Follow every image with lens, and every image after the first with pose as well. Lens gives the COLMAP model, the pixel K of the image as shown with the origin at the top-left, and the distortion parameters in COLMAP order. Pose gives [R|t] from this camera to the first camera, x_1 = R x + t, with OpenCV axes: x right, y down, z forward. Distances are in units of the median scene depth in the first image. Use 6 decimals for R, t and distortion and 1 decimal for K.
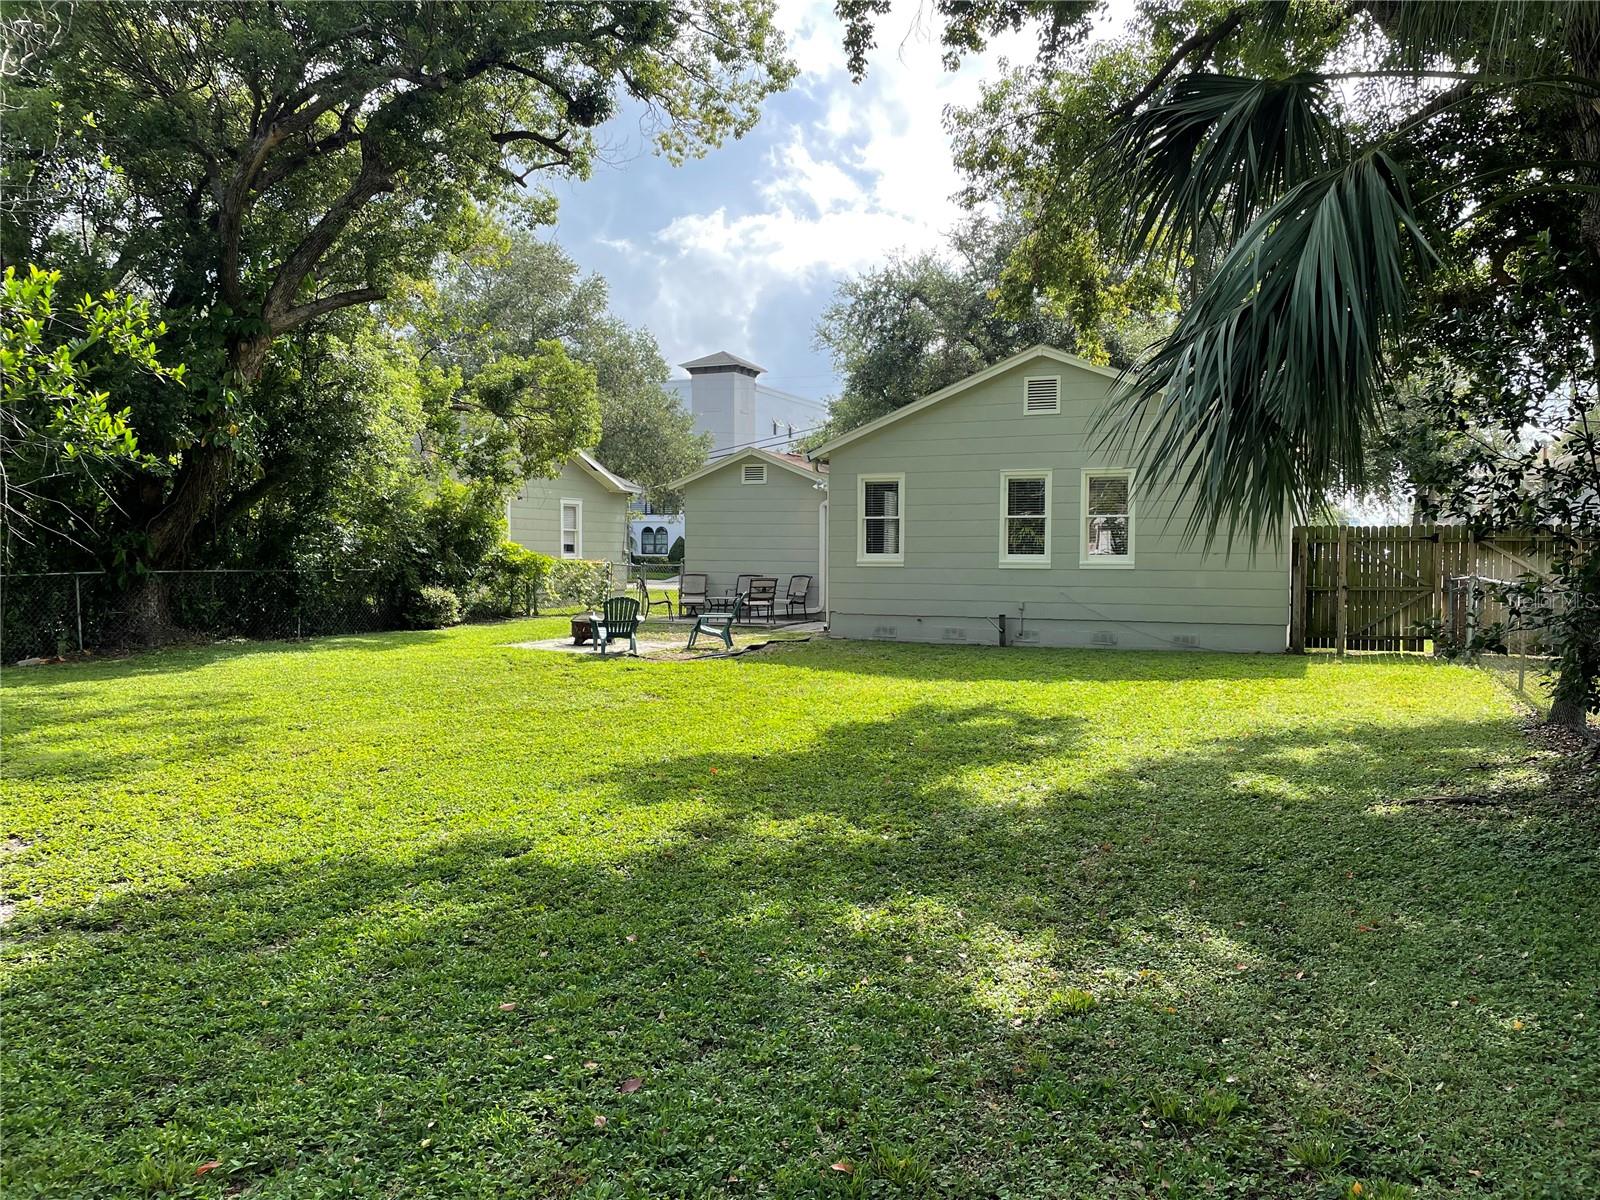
lens RADIAL K [[1236.6, 0, 800.0], [0, 1236.6, 600.0], [0, 0, 1]] dist [0.087653, 0.001082]
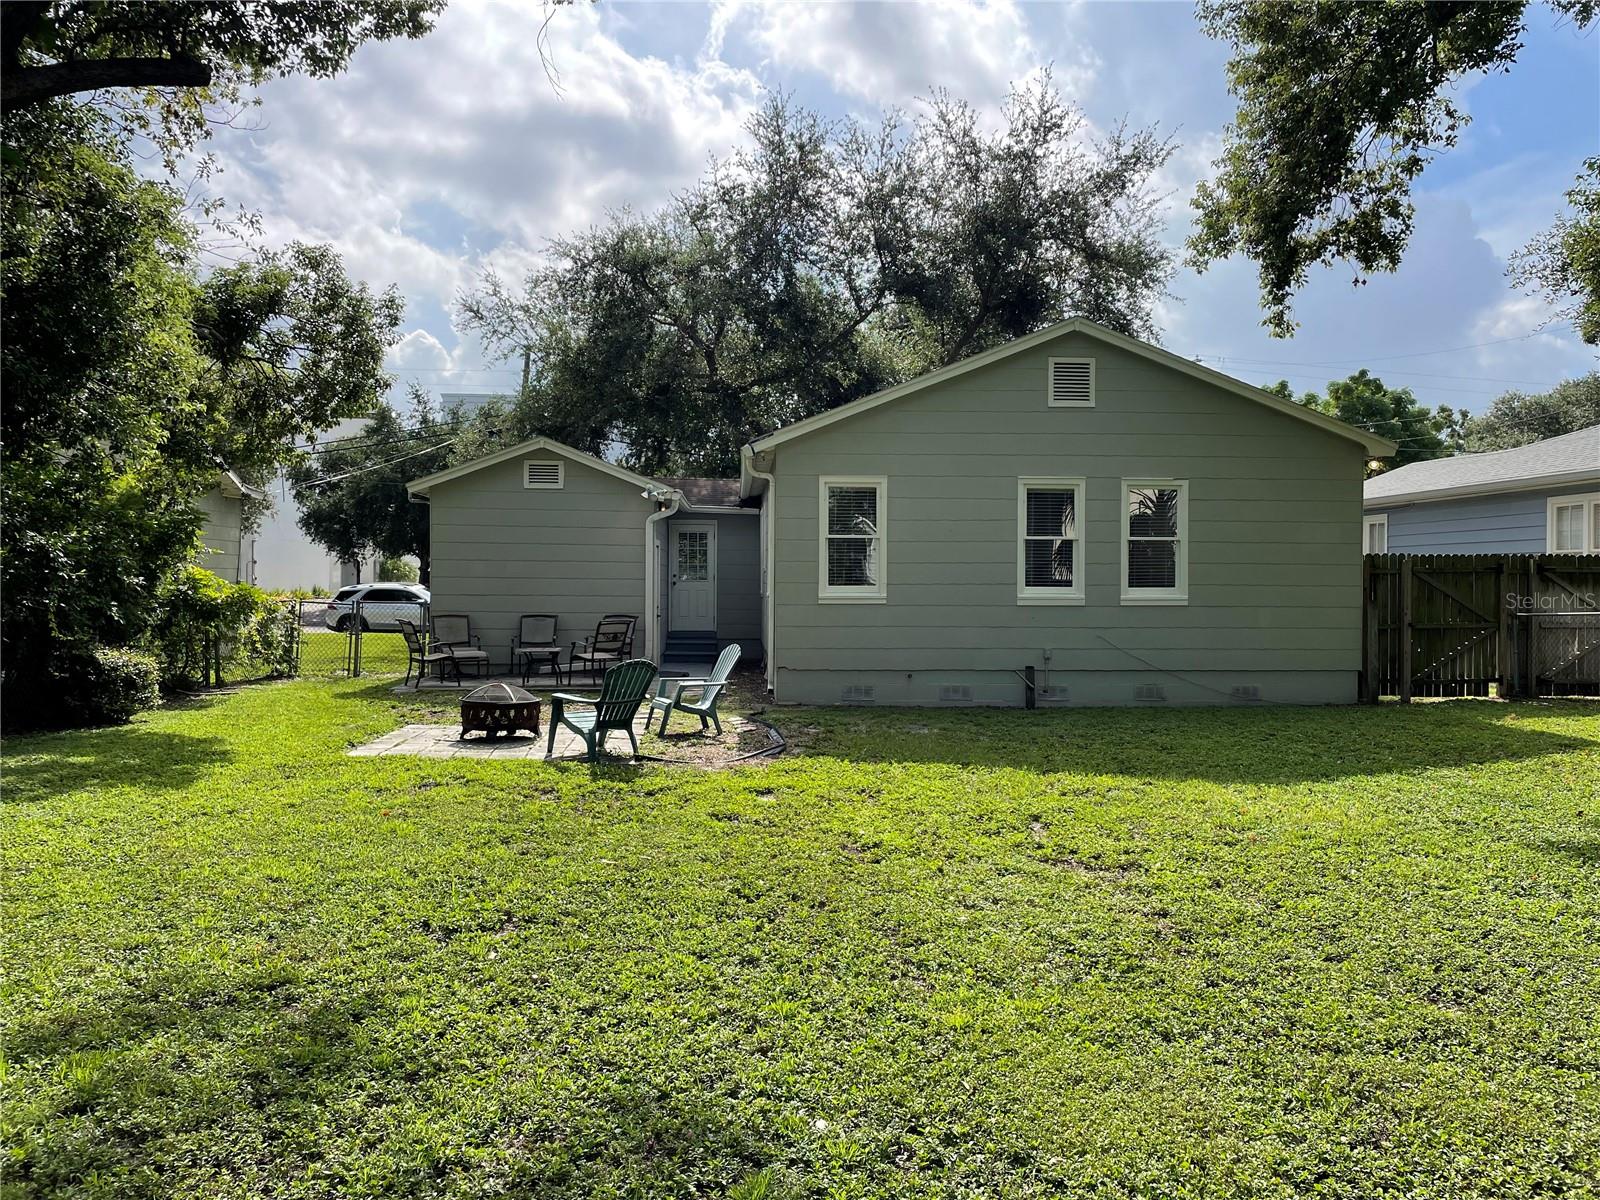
lens RADIAL K [[1236.6, 0, 800.0], [0, 1236.6, 600.0], [0, 0, 1]] dist [0.087653, 0.001082]
pose [[0.892468, -0.006789, 0.451059, -0.303324], [0.017569, 0.999651, -0.019715, -0.016123], [-0.450768, 0.025520, 0.892276, 0.380982]]
